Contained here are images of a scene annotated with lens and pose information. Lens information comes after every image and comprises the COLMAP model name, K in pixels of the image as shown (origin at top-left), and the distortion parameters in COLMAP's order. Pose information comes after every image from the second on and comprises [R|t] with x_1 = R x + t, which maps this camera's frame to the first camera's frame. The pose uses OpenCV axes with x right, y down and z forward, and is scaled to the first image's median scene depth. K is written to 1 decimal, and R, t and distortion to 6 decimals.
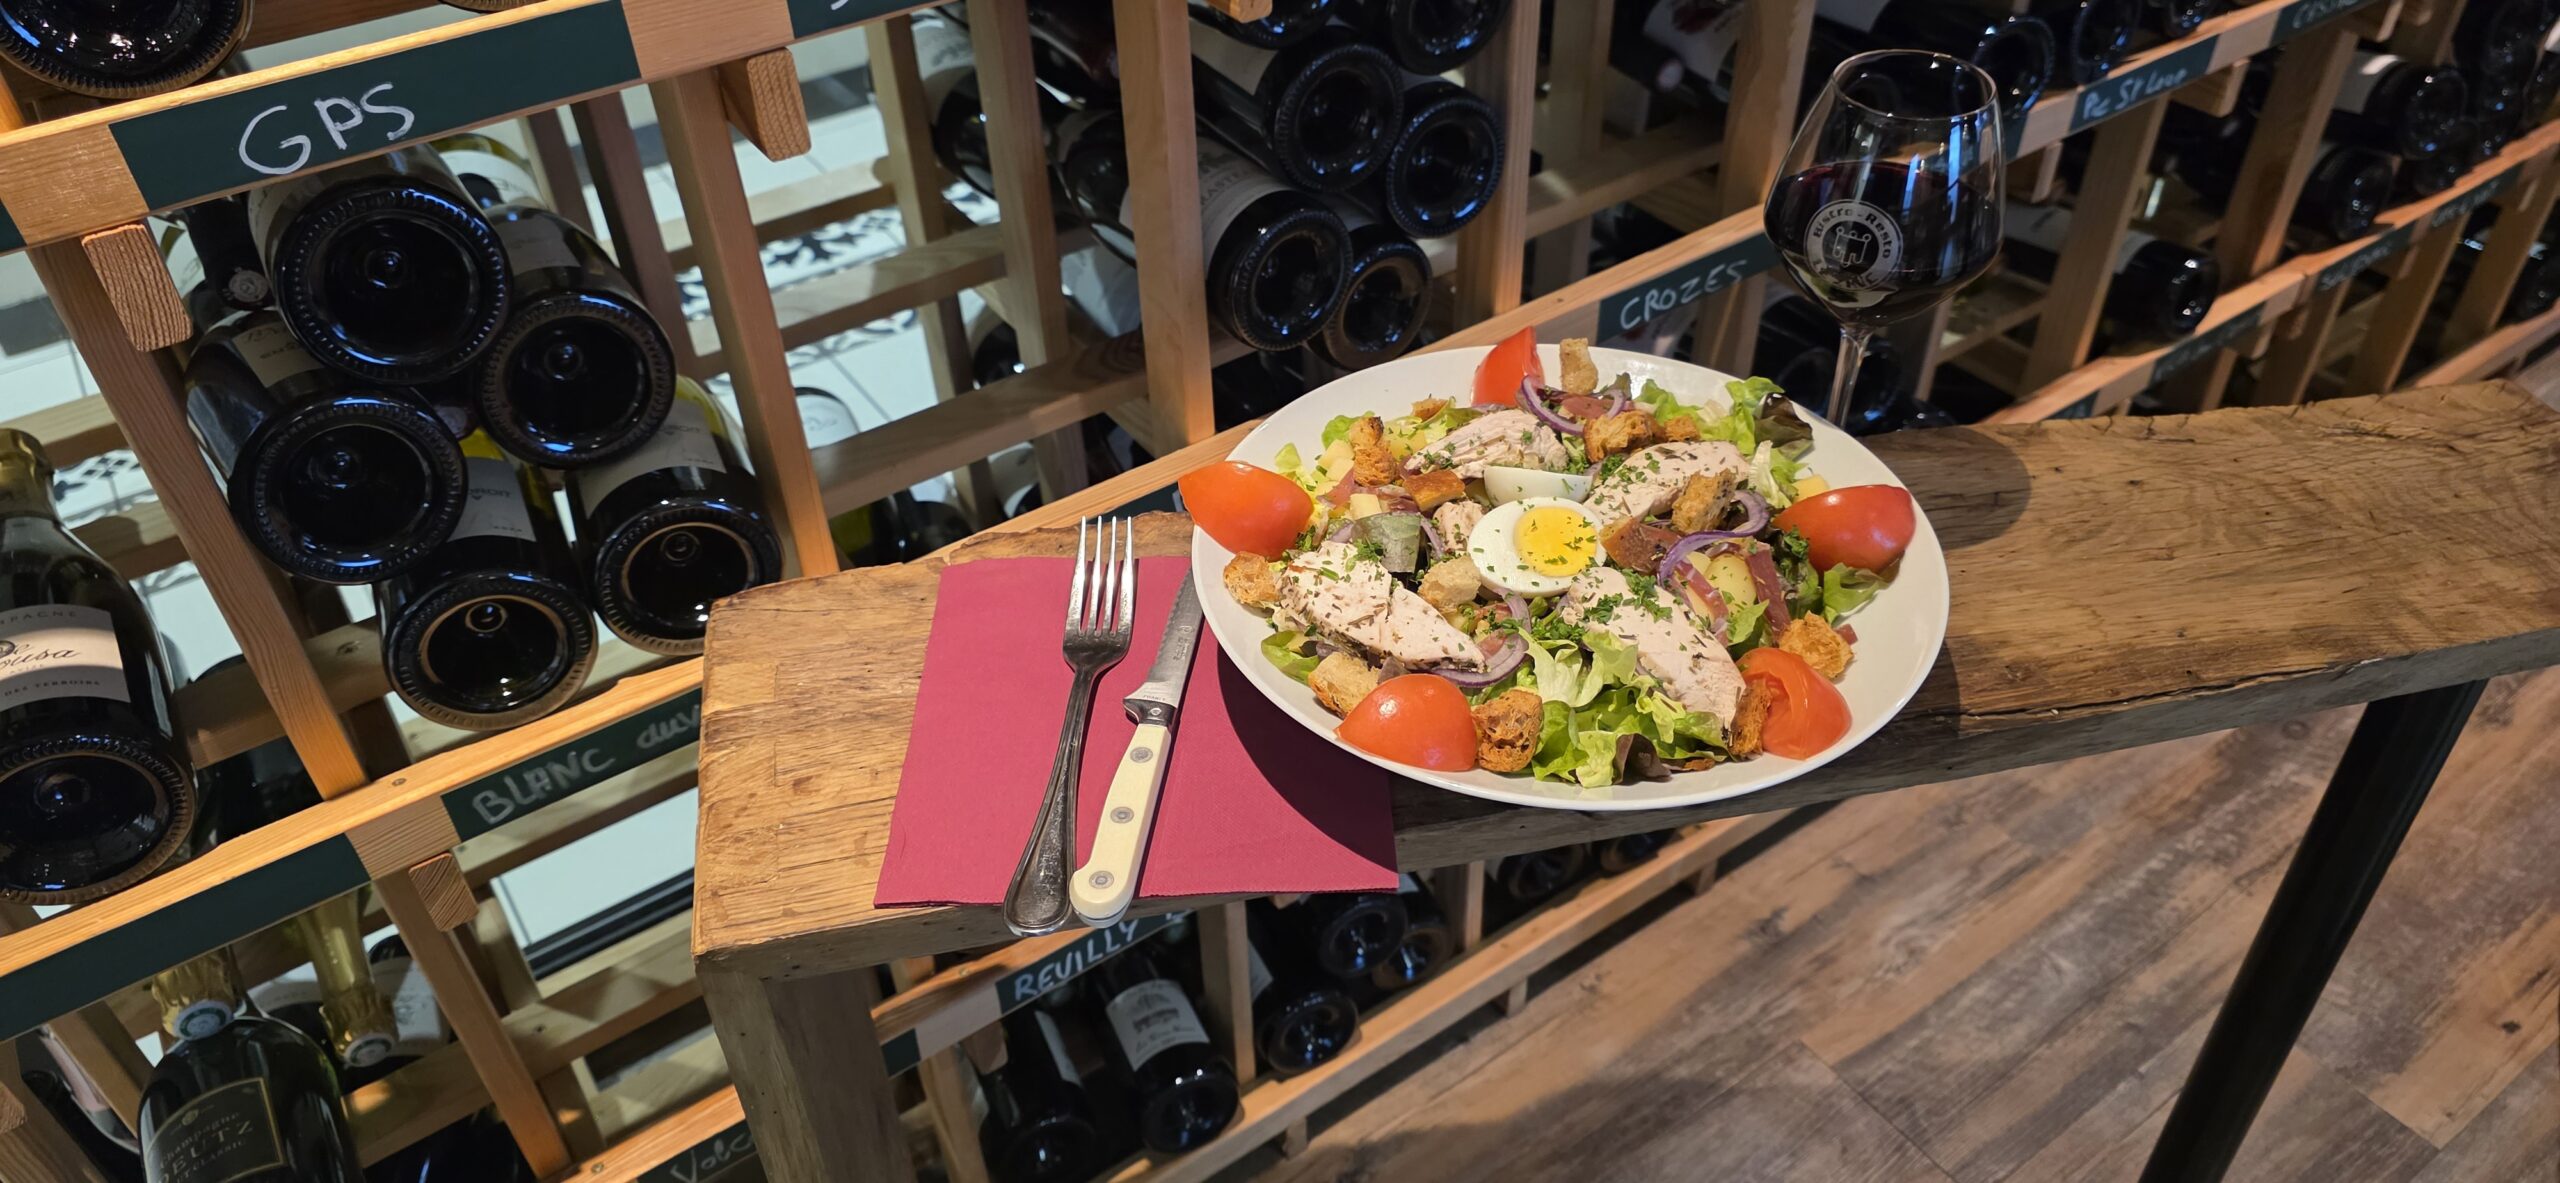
lens RADIAL K [[1720.0, 0, 1267.8], [0, 1720.0, 585.4], [0, 0, 1]] dist [0.020609, -0.022919]
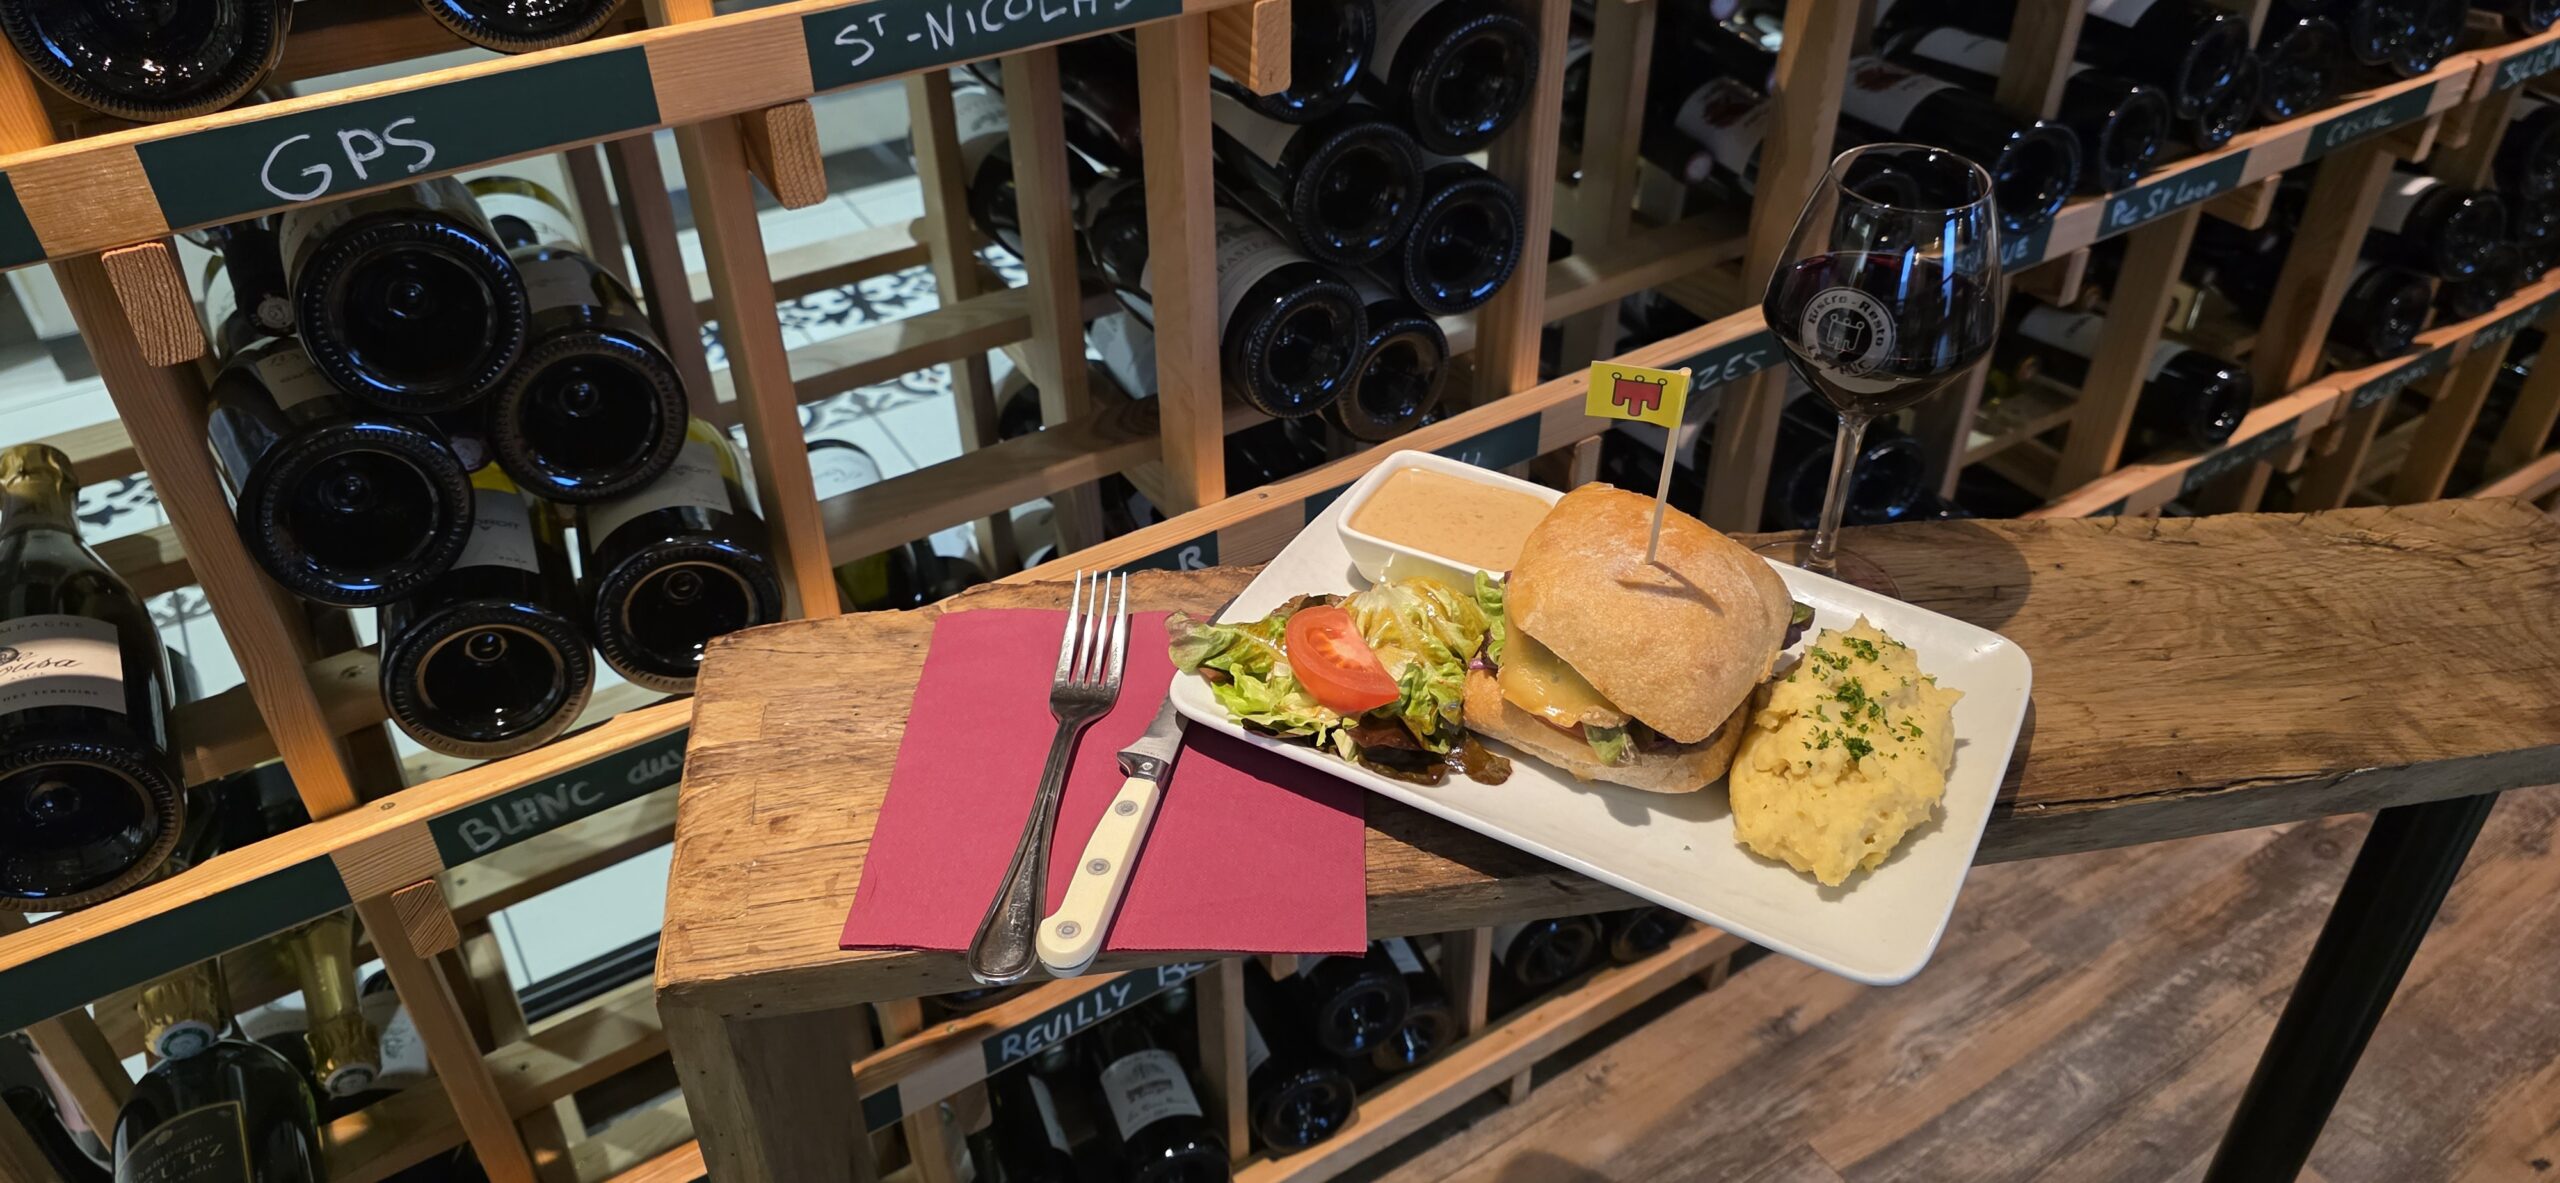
lens RADIAL K [[1720.0, 0, 1287.8], [0, 1720.0, 577.7], [0, 0, 1]] dist [0.020609, -0.022919]
pose [[0.998934, 0.042095, -0.018943, 0.025355], [-0.043011, 0.997778, -0.050881, 0.007377], [0.016759, 0.051641, 0.998525, -0.001817]]
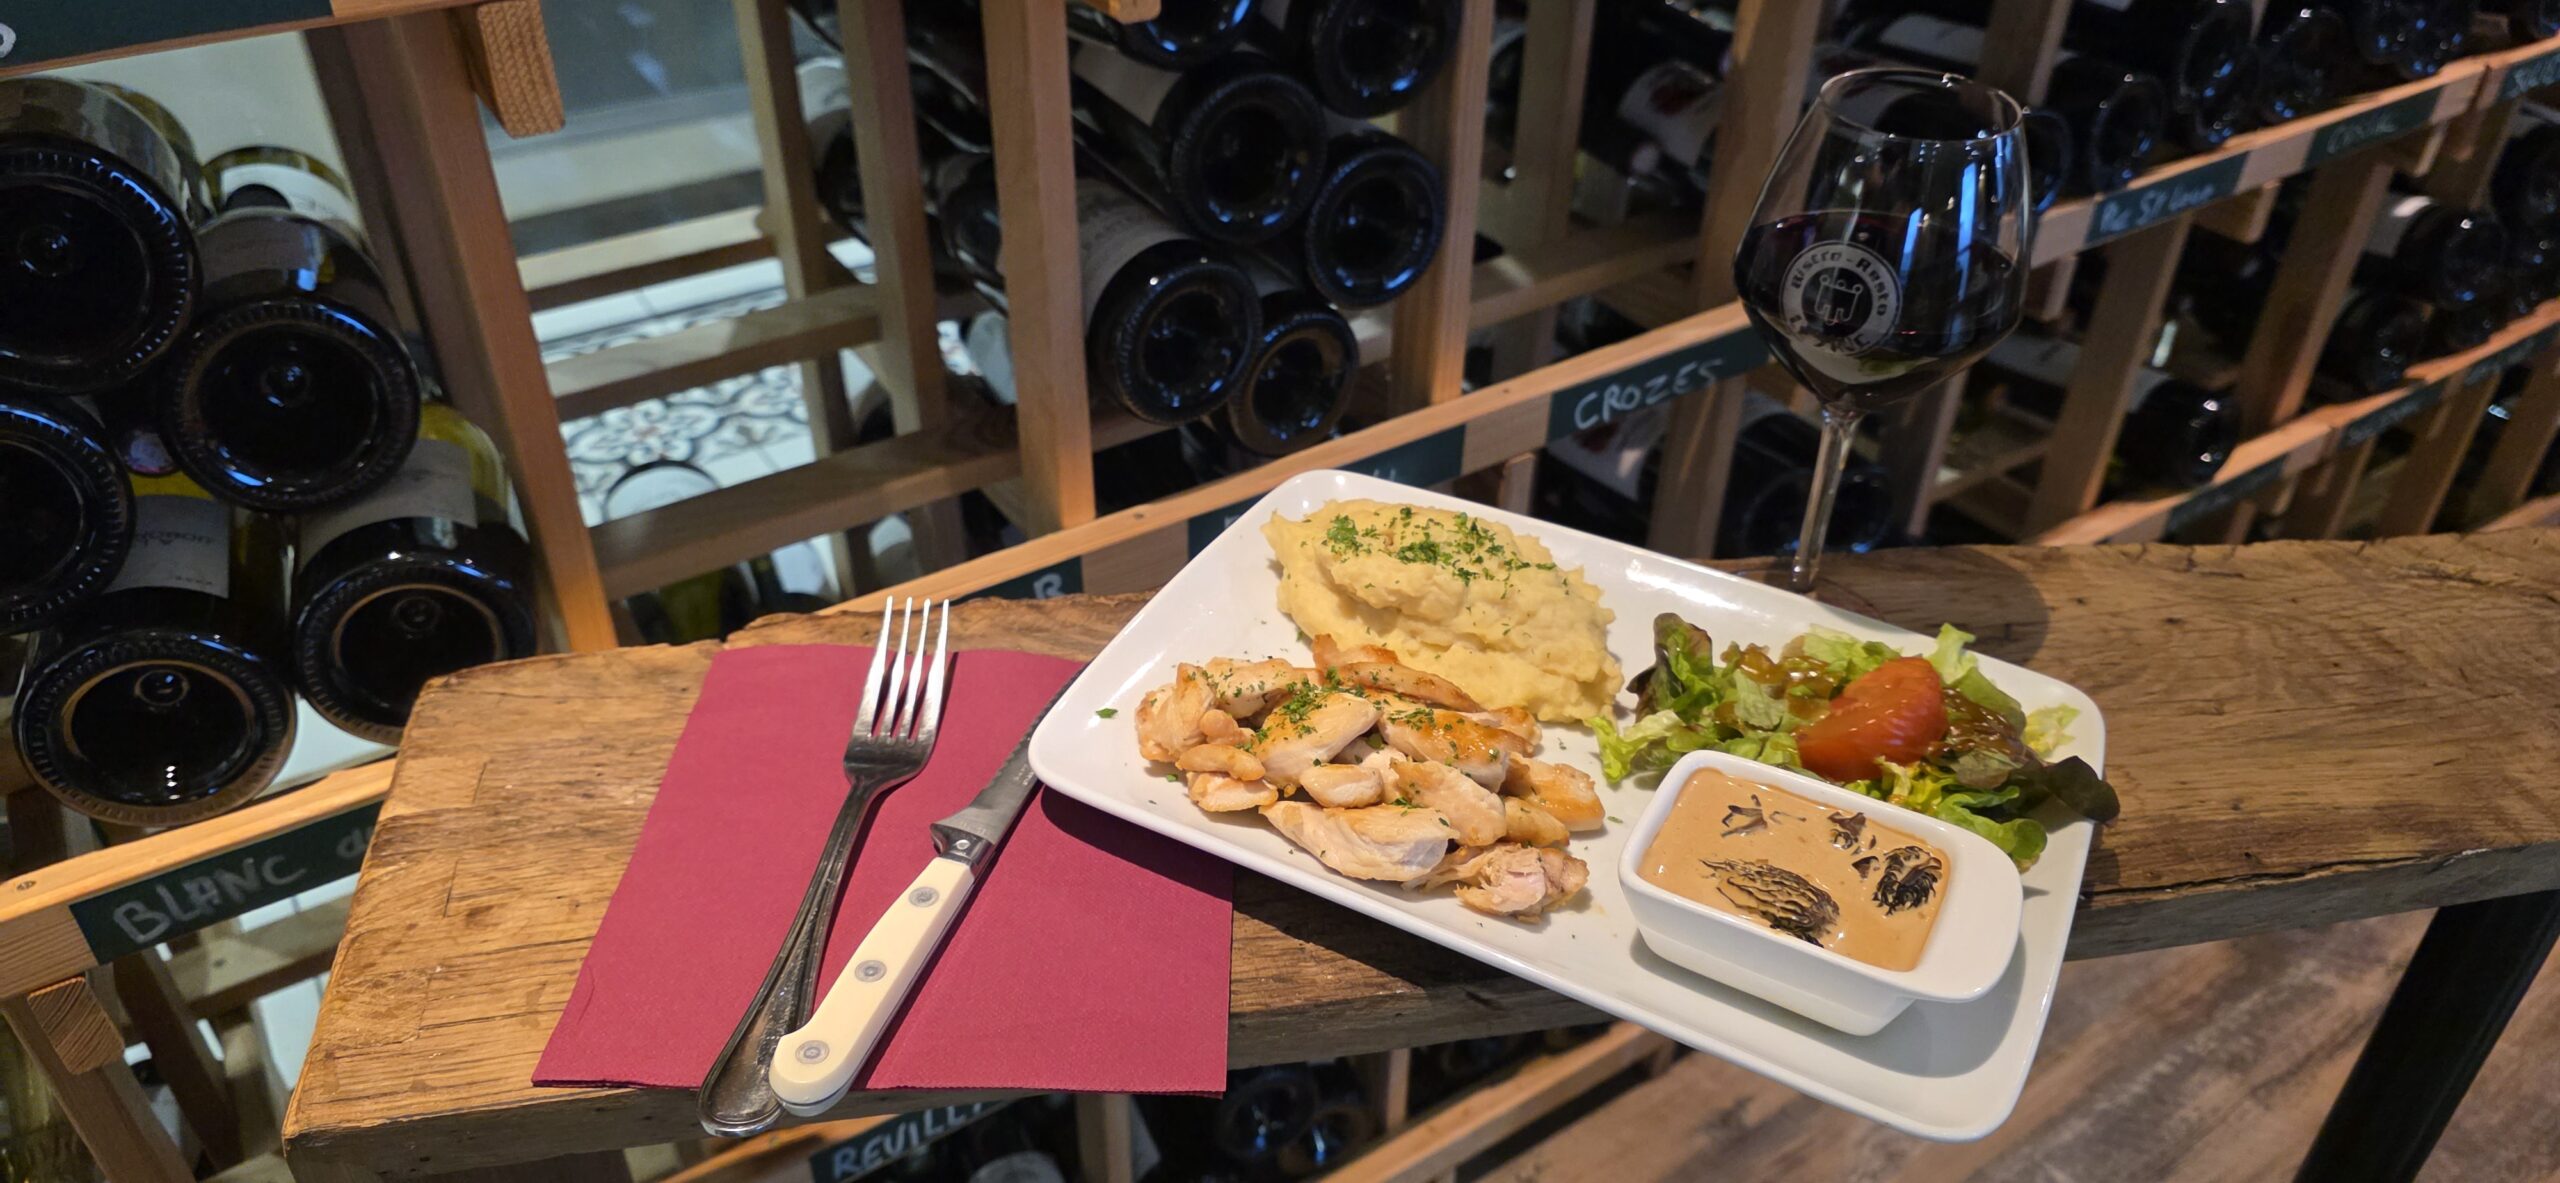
lens RADIAL K [[1720.0, 0, 1265.2], [0, 1720.0, 599.5], [0, 0, 1]] dist [0.020609, -0.022919]
pose [[0.998822, 0.048331, 0.004255, 0.049595], [-0.047911, 0.996359, -0.070526, 0.007428], [-0.007648, 0.070239, 0.997501, 0.138671]]
